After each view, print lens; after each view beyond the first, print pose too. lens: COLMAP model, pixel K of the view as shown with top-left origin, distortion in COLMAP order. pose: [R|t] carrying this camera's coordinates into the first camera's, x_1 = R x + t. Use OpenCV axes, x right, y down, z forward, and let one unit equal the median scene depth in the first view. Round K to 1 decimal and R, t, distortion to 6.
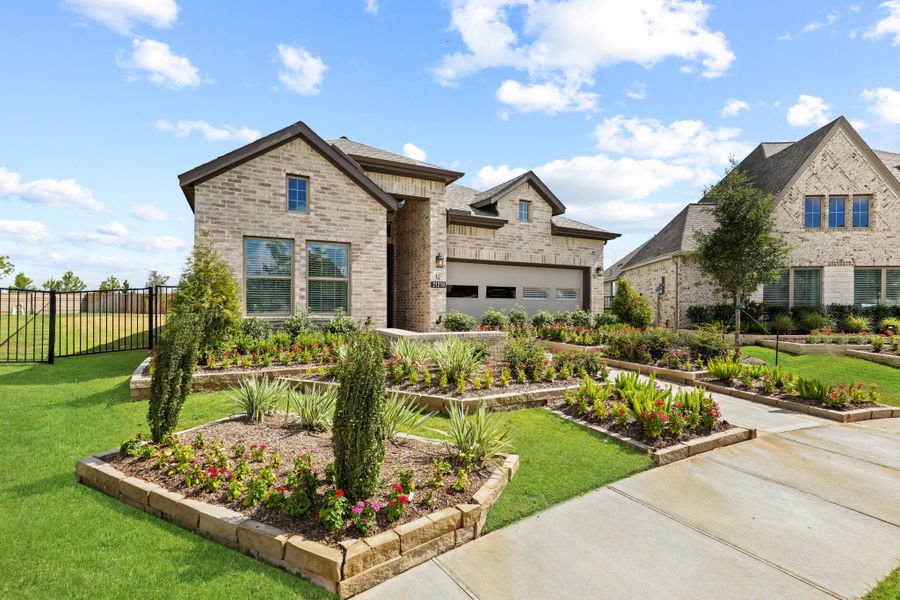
lens RADIAL K [[432.7, 0, 447.5], [0, 432.7, 303.5], [0, 0, 1]] dist [-0.000693, 0.003578]
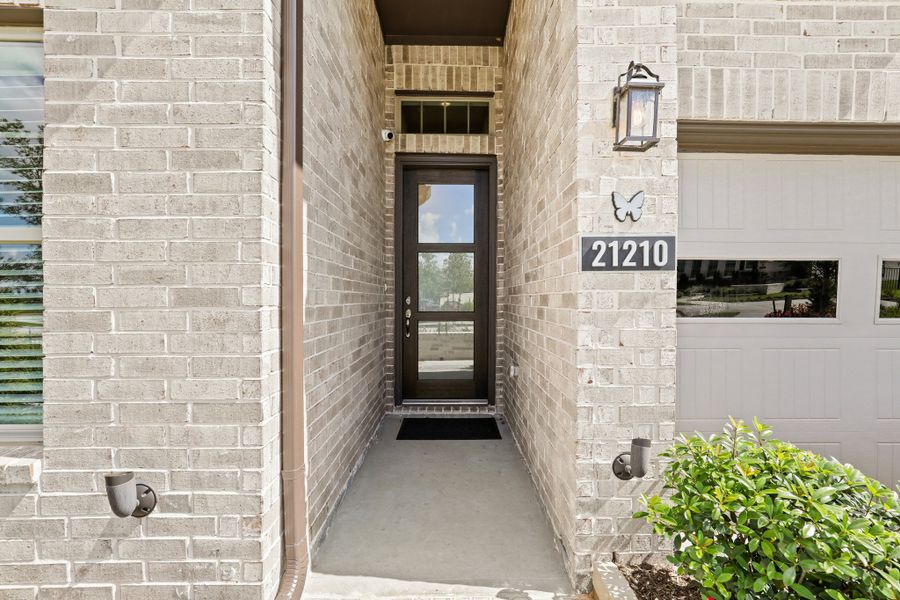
lens RADIAL K [[432.7, 0, 453.5], [0, 432.7, 298.7], [0, 0, 1]] dist [-0.000693, 0.003578]
pose [[0.903754, -0.002951, -0.428042, -0.009969], [0.004344, 0.999988, 0.002278, -0.026291], [0.428031, -0.003918, 0.903756, 0.813179]]
